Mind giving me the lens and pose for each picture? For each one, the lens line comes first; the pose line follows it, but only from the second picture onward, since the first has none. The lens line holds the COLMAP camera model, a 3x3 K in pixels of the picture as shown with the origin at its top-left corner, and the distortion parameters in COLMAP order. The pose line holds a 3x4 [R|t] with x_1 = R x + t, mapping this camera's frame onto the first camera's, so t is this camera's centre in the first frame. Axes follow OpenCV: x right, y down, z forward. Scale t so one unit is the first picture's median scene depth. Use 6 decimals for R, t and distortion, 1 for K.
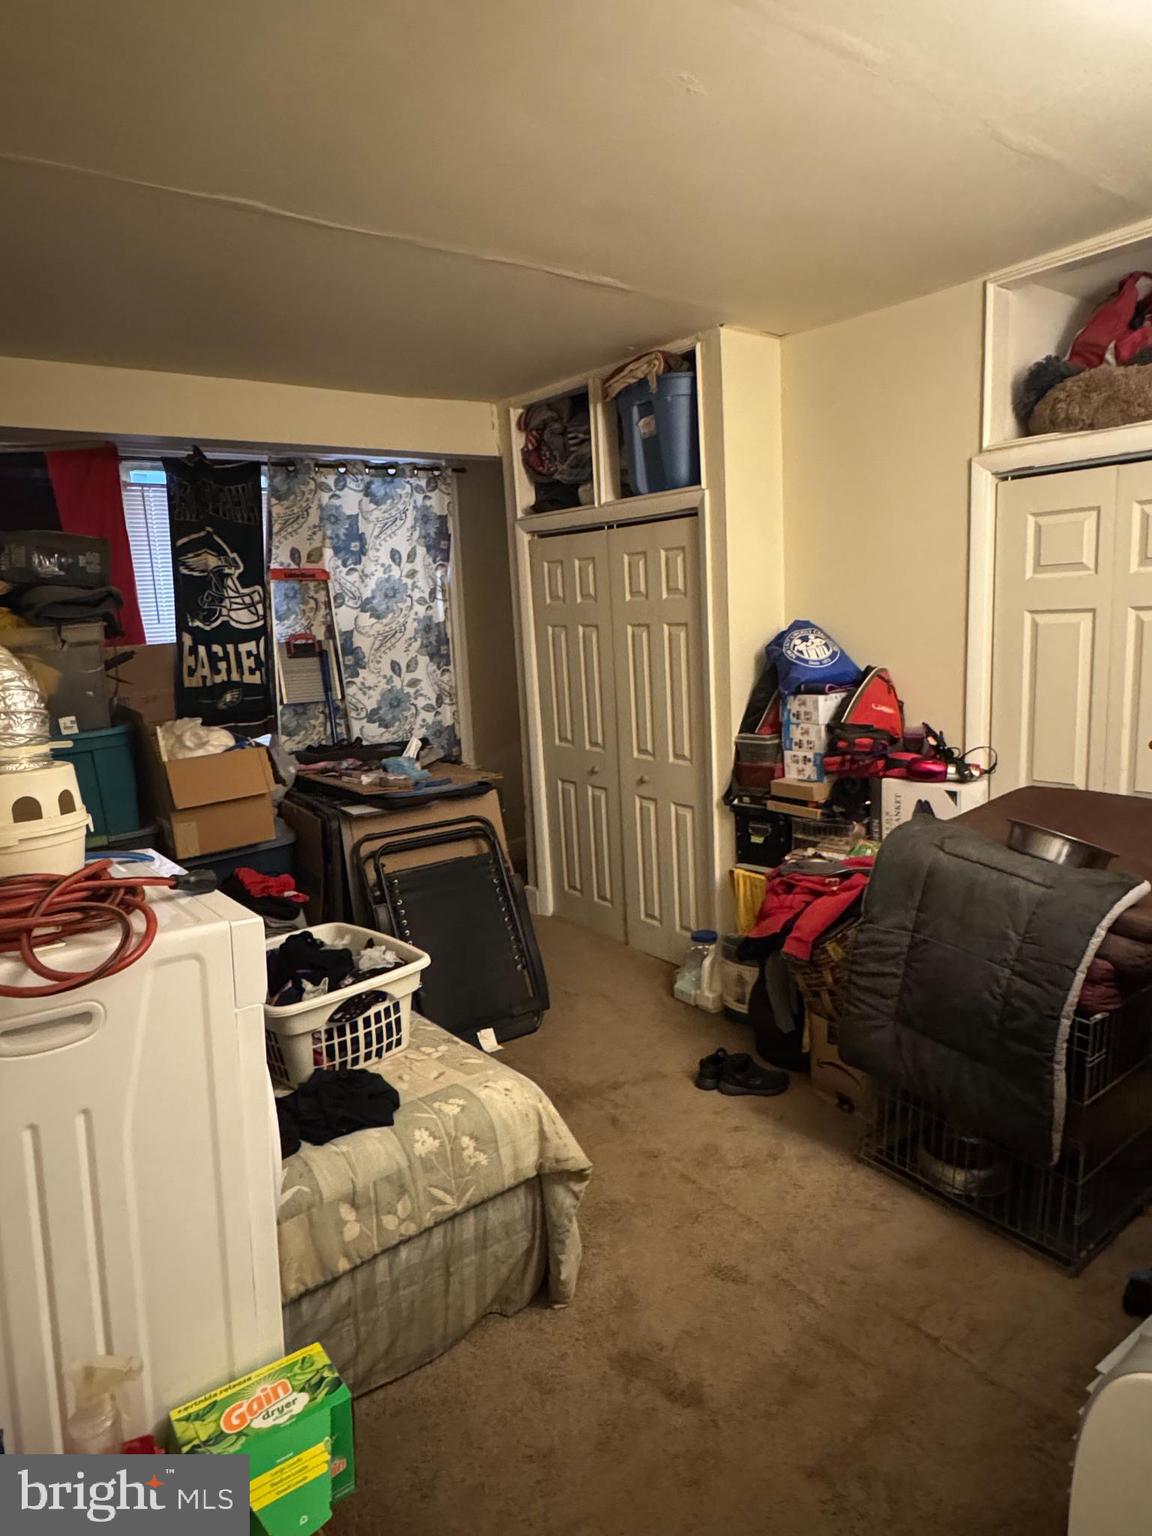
lens RADIAL K [[935.4, 0, 575.0], [0, 935.4, 765.1], [0, 0, 1]] dist [-0.005265, 0.006507]
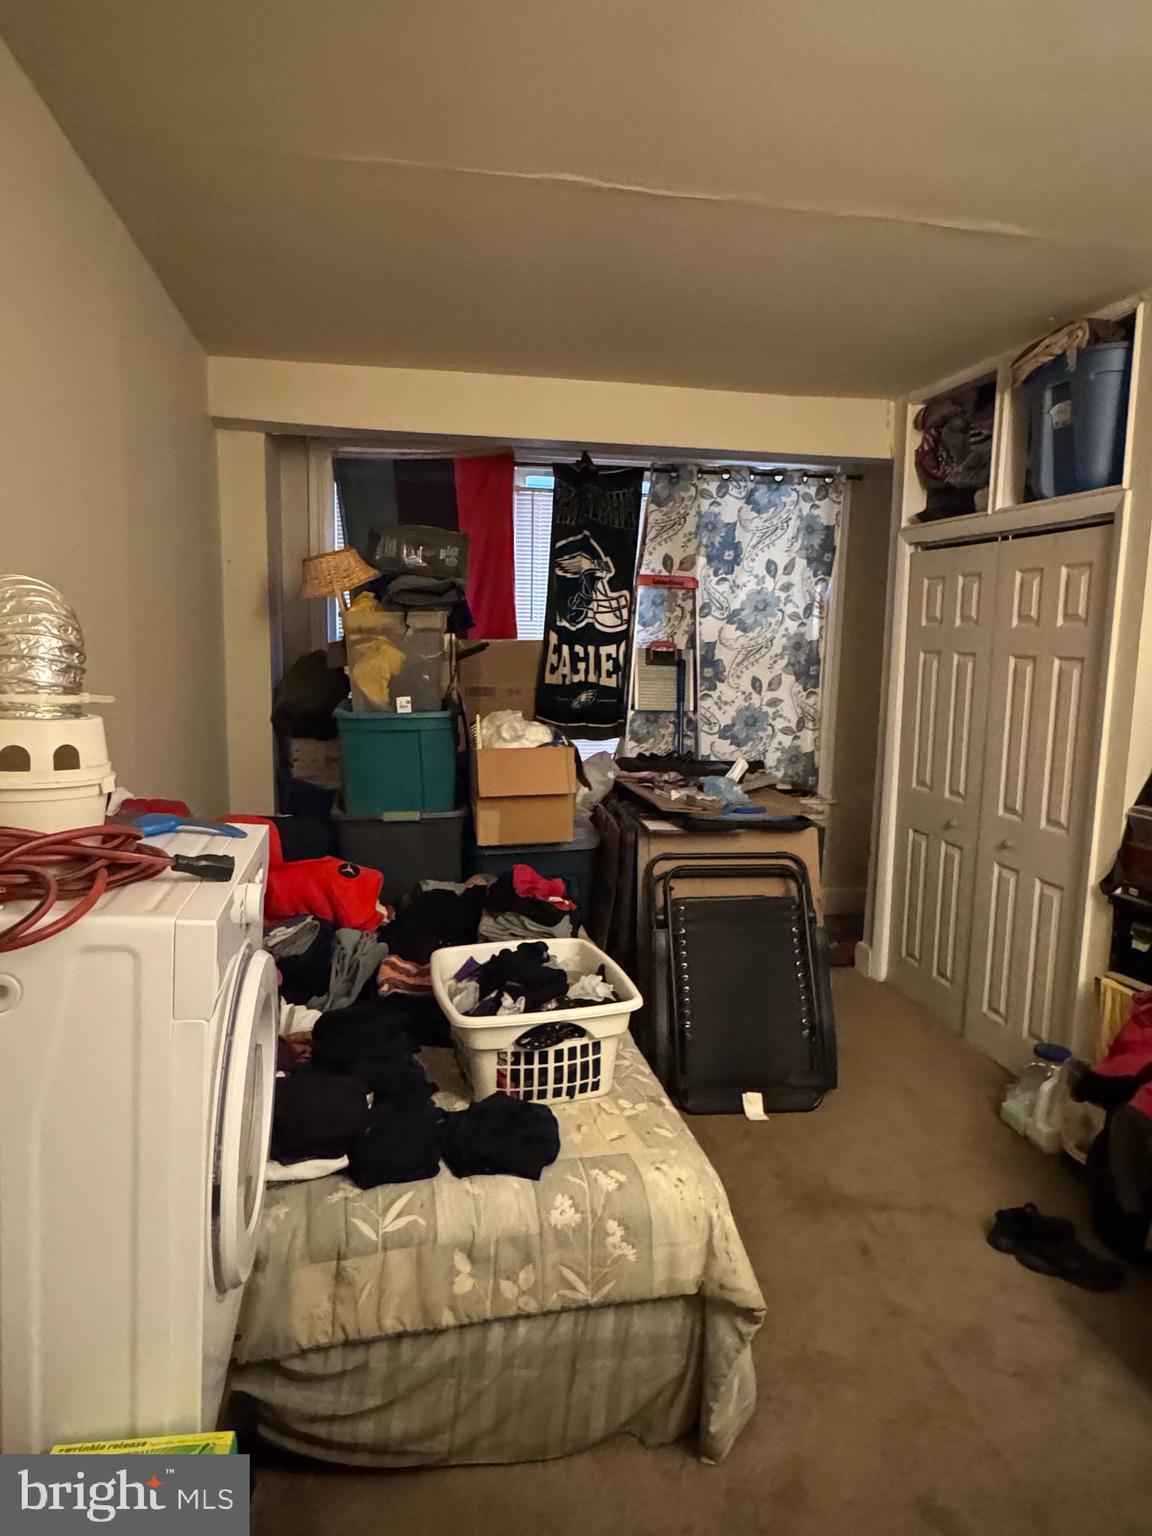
lens RADIAL K [[935.4, 0, 572.0], [0, 935.4, 763.2], [0, 0, 1]] dist [-0.005265, 0.006507]
pose [[0.893153, 0.127648, -0.431257, 0.086164], [-0.138239, 0.990375, 0.006843, -0.008564], [0.427980, 0.053505, 0.902203, 0.101294]]
